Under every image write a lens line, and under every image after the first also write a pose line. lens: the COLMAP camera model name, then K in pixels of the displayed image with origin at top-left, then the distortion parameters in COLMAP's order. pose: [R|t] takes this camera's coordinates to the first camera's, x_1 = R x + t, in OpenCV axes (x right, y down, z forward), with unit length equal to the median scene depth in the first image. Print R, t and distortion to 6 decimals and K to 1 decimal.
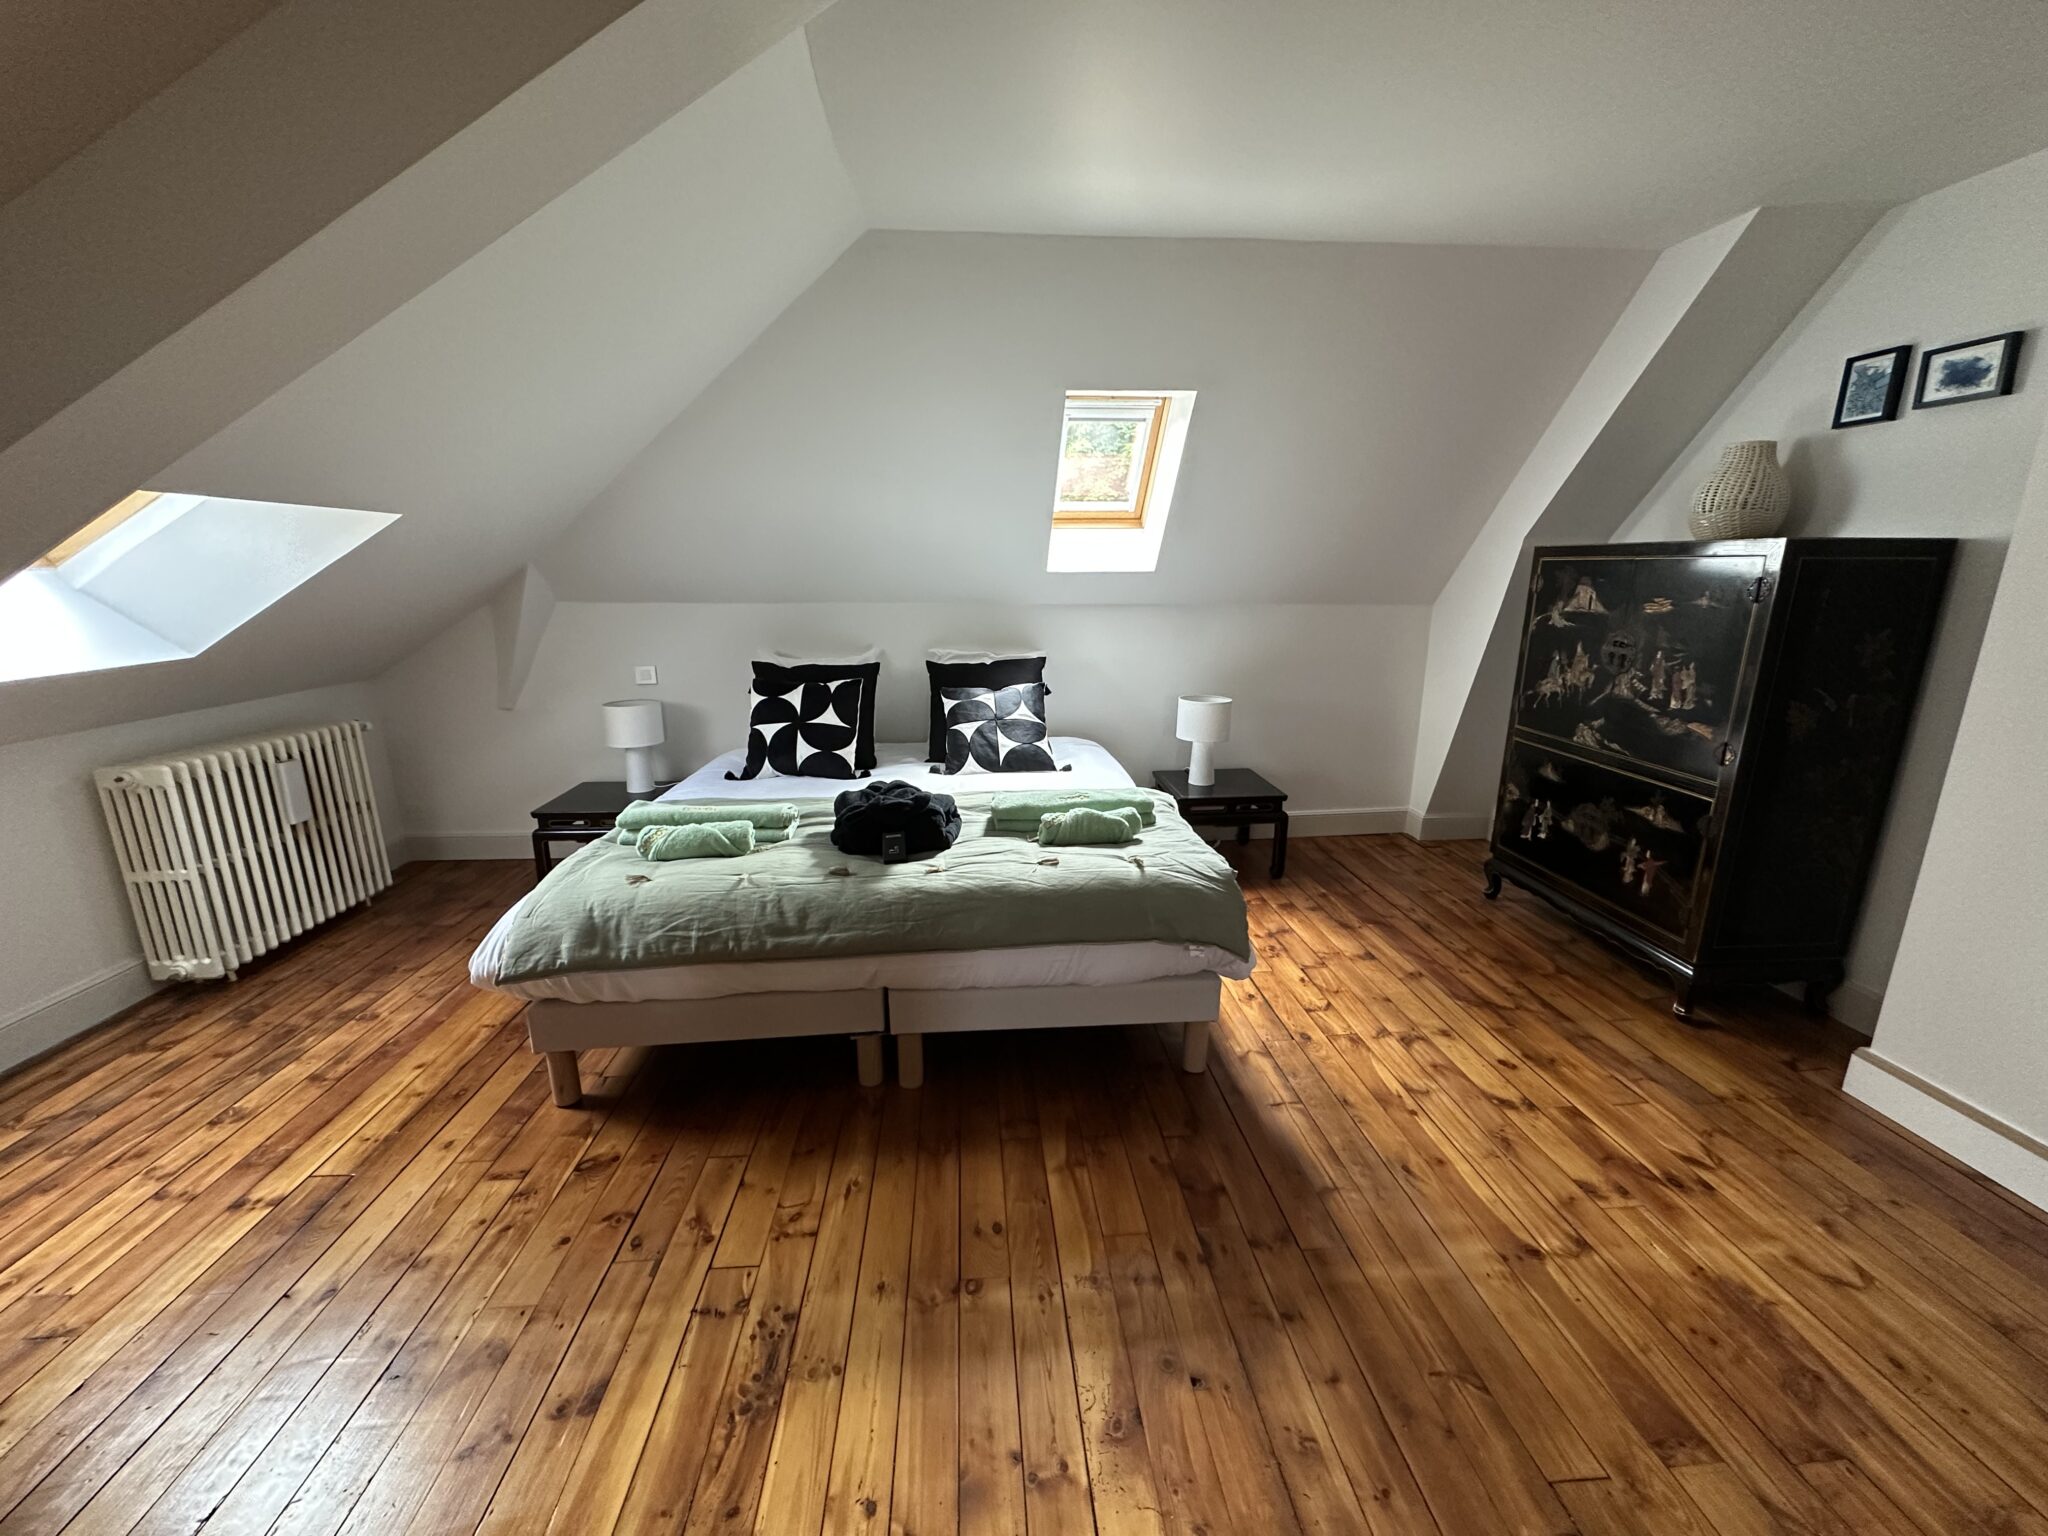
lens RADIAL K [[813.8, 0, 1019.3], [0, 813.8, 769.3], [0, 0, 1]] dist [-0.002423, 0.000589]
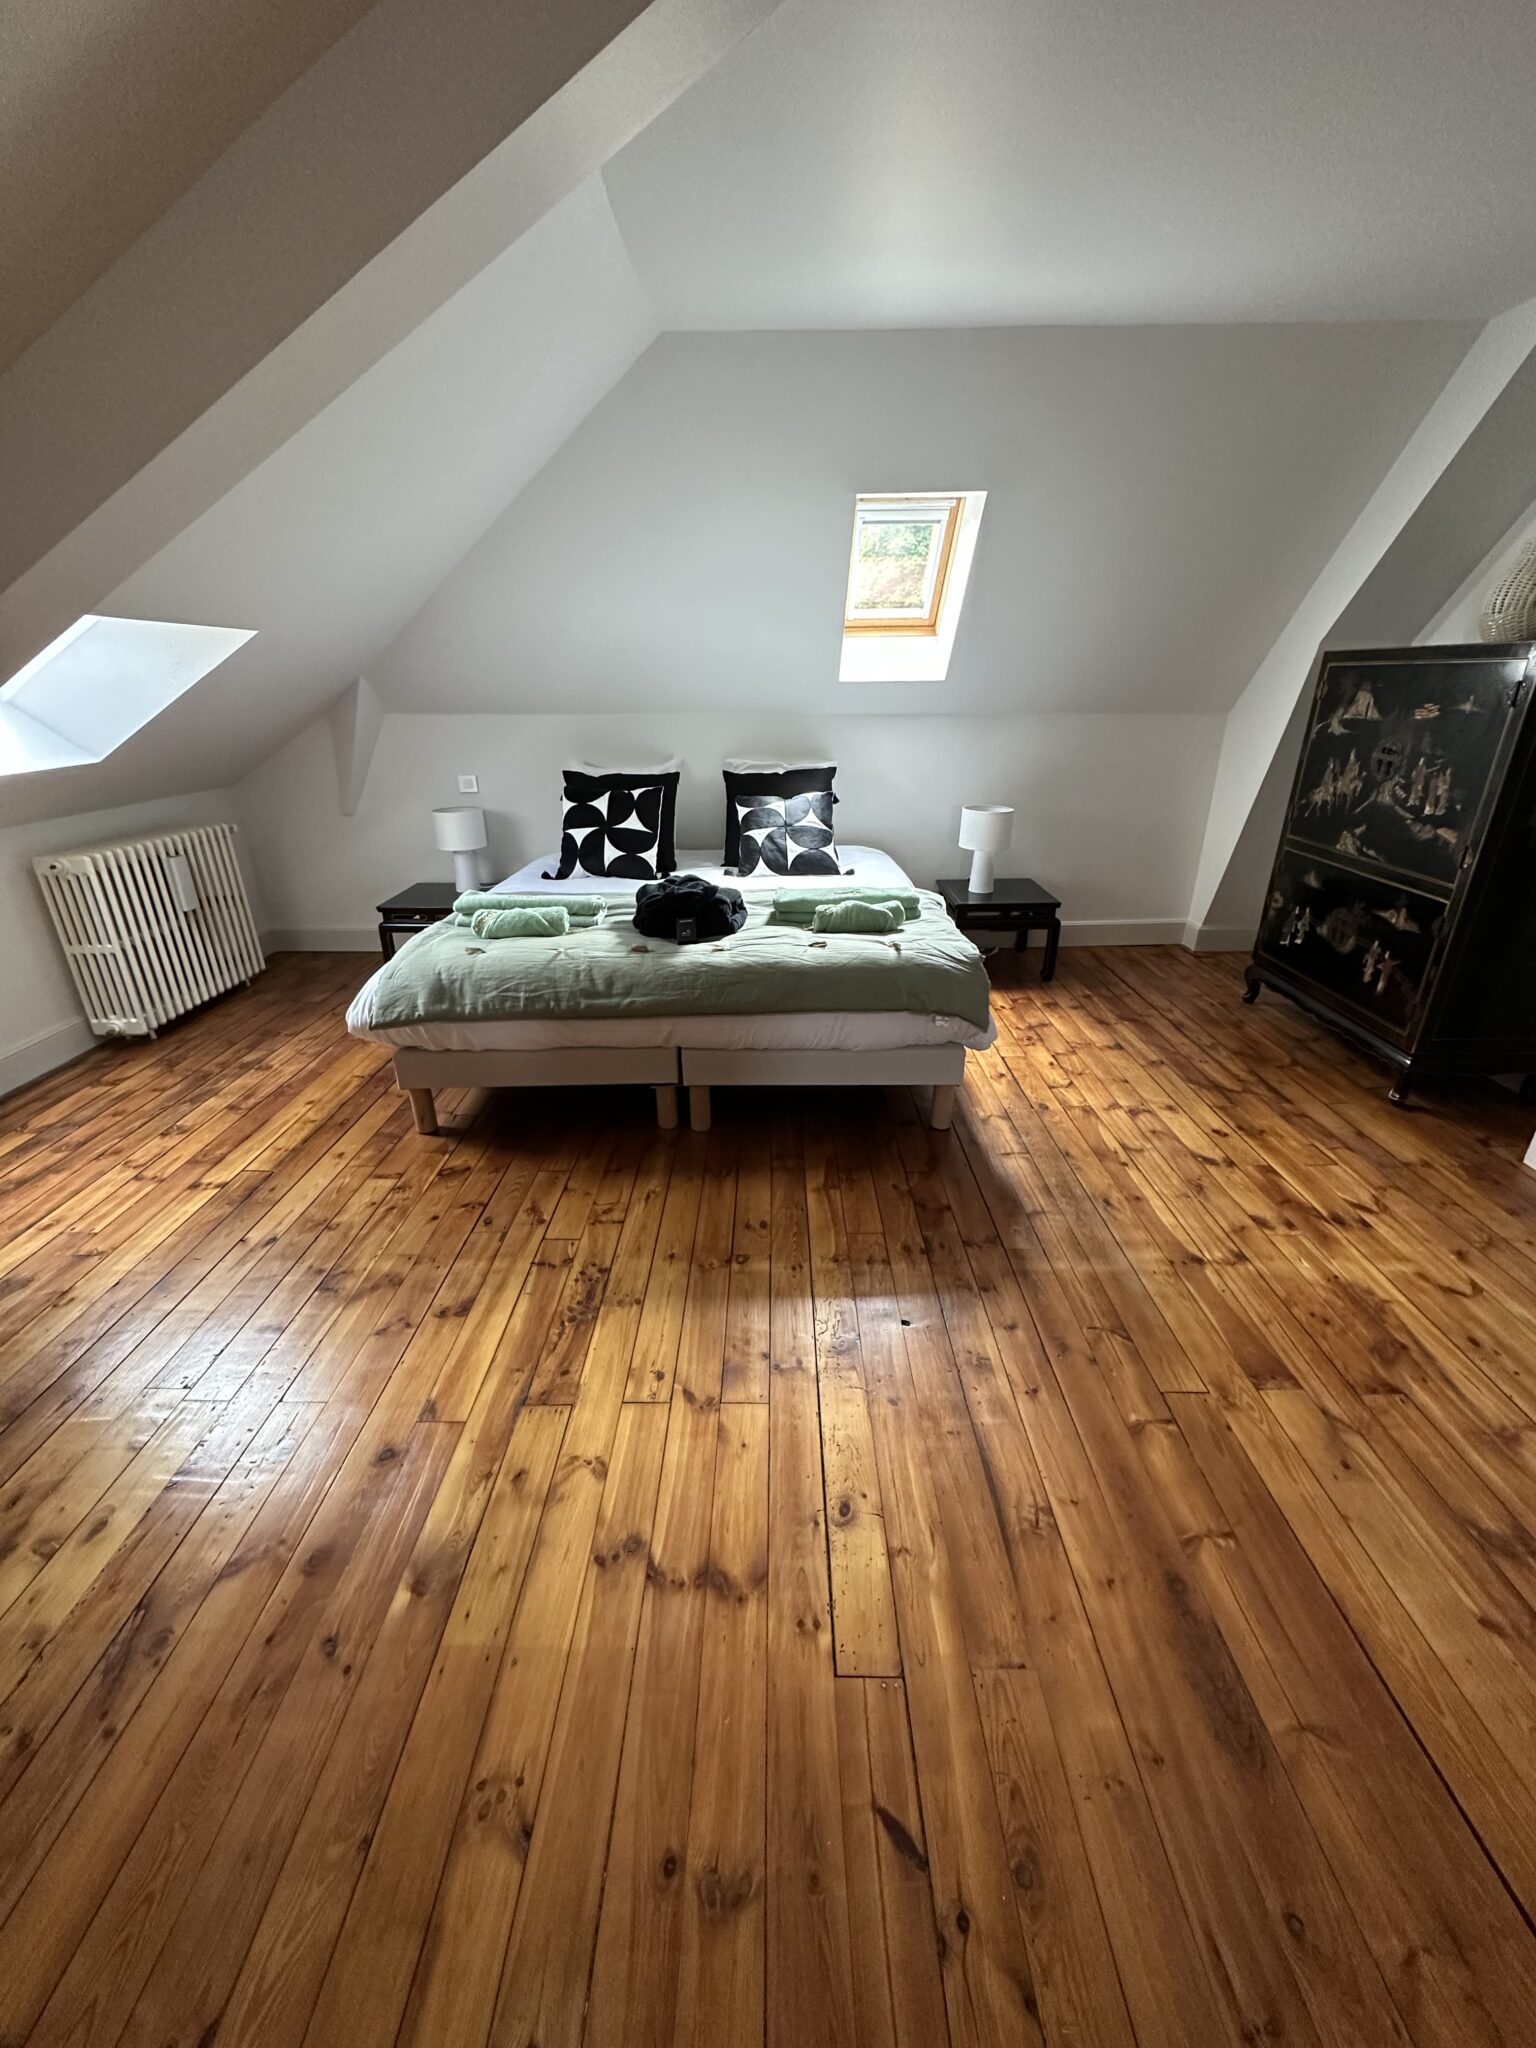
lens RADIAL K [[813.8, 0, 764.8], [0, 813.8, 1023.9], [0, 0, 1]] dist [-0.002423, 0.000589]
pose [[0.996739, 0.025177, -0.076670, 0.050139], [-0.012882, 0.987543, 0.156820, 0.043618], [0.079664, -0.155321, 0.984647, -0.156272]]
